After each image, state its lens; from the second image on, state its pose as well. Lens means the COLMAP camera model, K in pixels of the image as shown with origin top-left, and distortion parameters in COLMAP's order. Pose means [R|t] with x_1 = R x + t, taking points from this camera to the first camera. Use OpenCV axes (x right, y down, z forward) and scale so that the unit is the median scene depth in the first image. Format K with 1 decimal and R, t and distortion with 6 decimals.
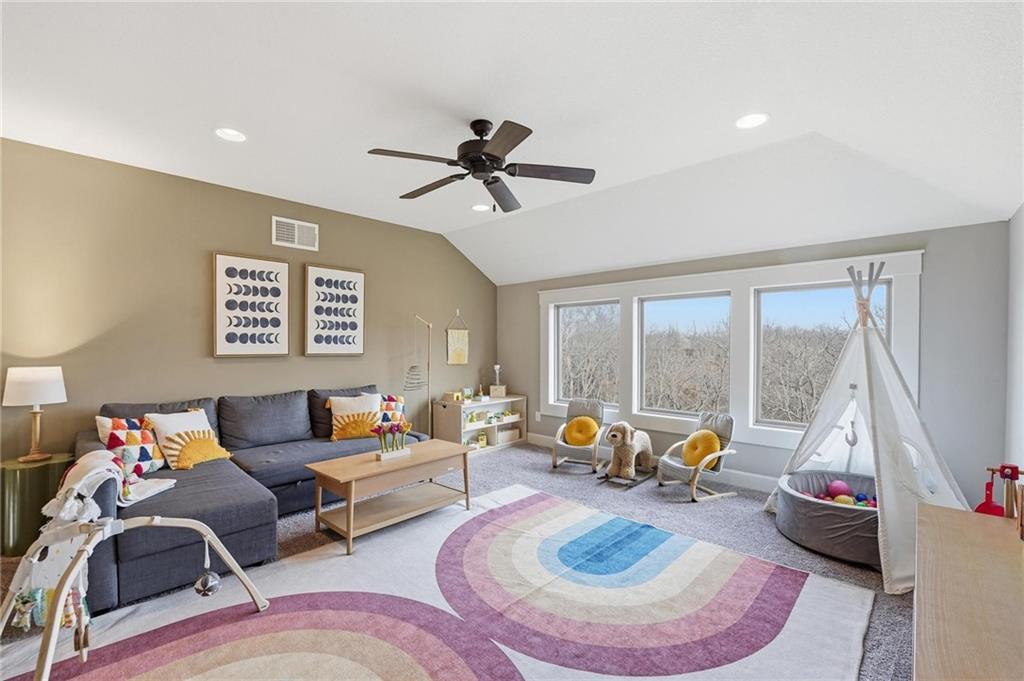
lens RADIAL K [[421.6, 0, 511.7], [0, 421.6, 345.2], [0, 0, 1]] dist [-0.016804, 0.000498]
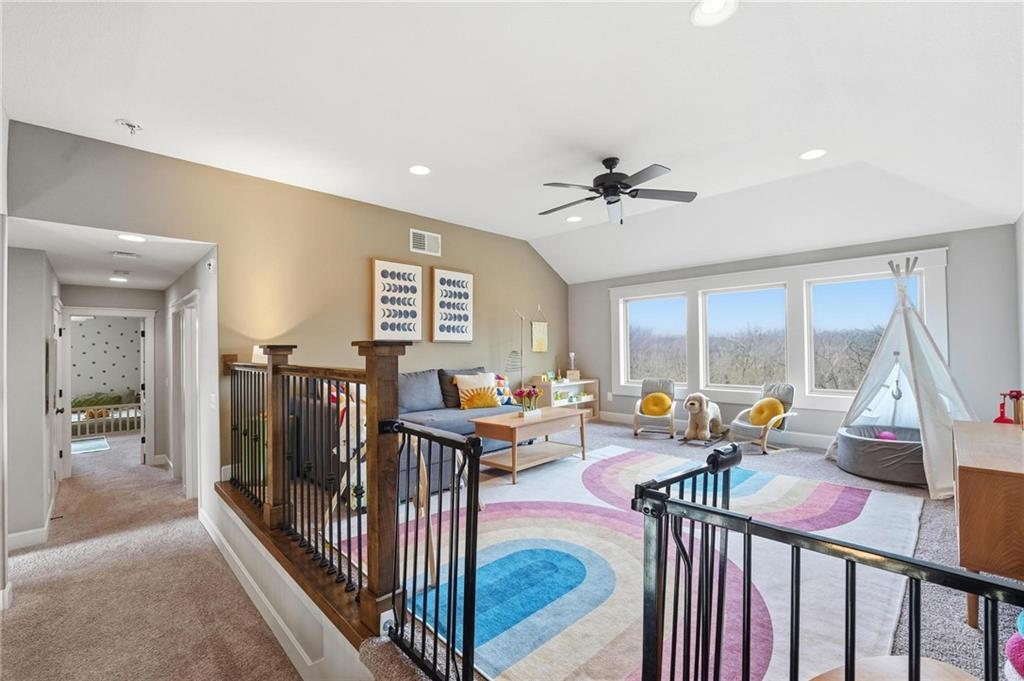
lens RADIAL K [[421.6, 0, 513.9], [0, 421.6, 335.1], [0, 0, 1]] dist [-0.016804, 0.000498]
pose [[0.999608, -0.011845, -0.025359, -0.274824], [0.011016, 0.999408, -0.032578, 0.059107], [0.025730, 0.032286, 0.999147, -0.264174]]
